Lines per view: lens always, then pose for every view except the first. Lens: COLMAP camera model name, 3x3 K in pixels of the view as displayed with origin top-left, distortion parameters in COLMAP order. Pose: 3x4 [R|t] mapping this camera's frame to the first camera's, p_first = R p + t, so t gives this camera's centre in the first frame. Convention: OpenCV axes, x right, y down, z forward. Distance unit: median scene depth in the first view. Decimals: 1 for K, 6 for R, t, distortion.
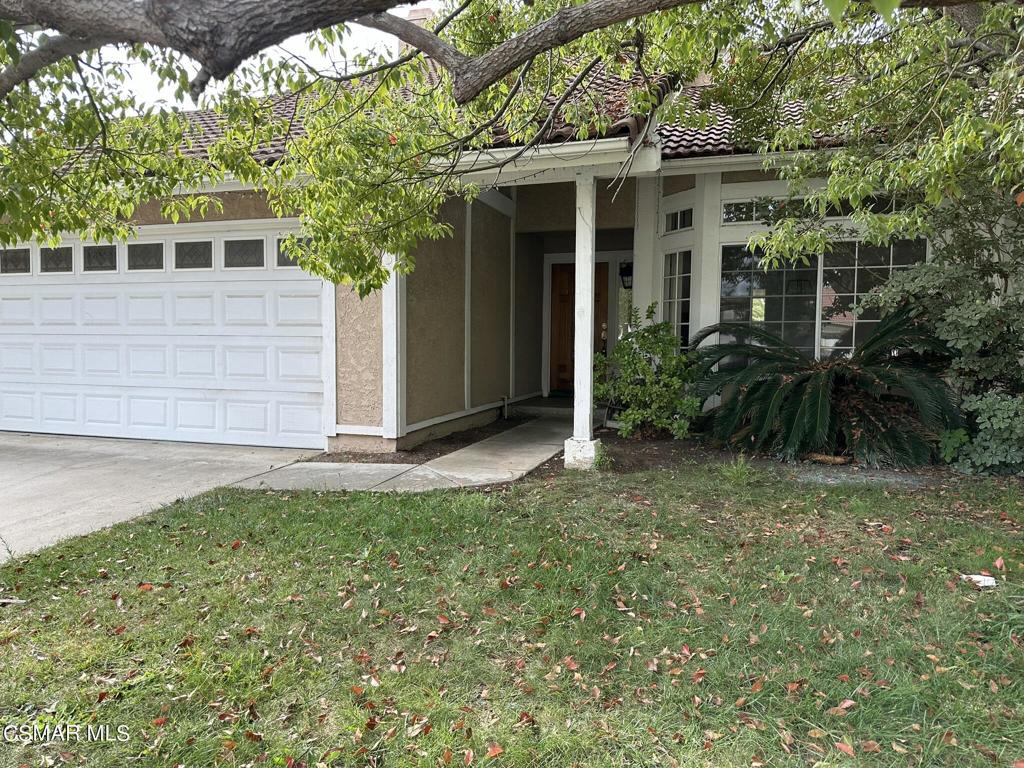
lens RADIAL K [[725.0, 0, 510.1], [0, 725.0, 383.2], [0, 0, 1]] dist [0.043427, -0.060332]
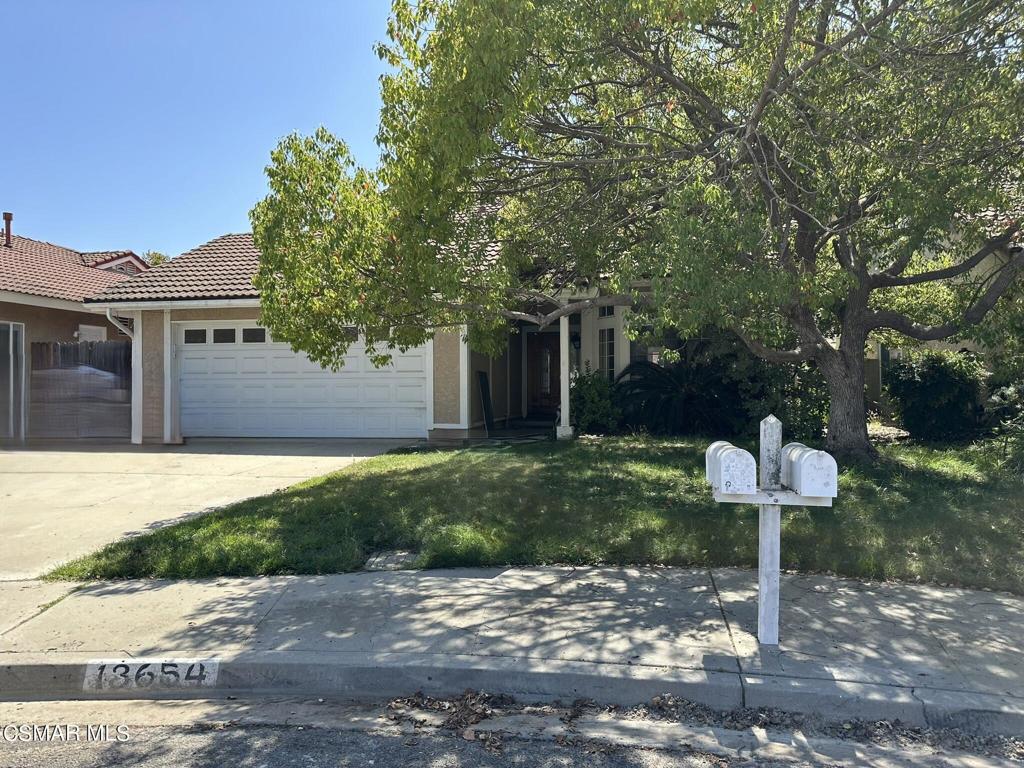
lens RADIAL K [[725.0, 0, 512.8], [0, 725.0, 383.9], [0, 0, 1]] dist [0.043427, -0.060332]
pose [[0.993857, -0.010000, 0.110223, -0.227798], [0.017556, 0.997545, -0.067799, 0.080703], [-0.109274, 0.069317, 0.991592, -0.852438]]
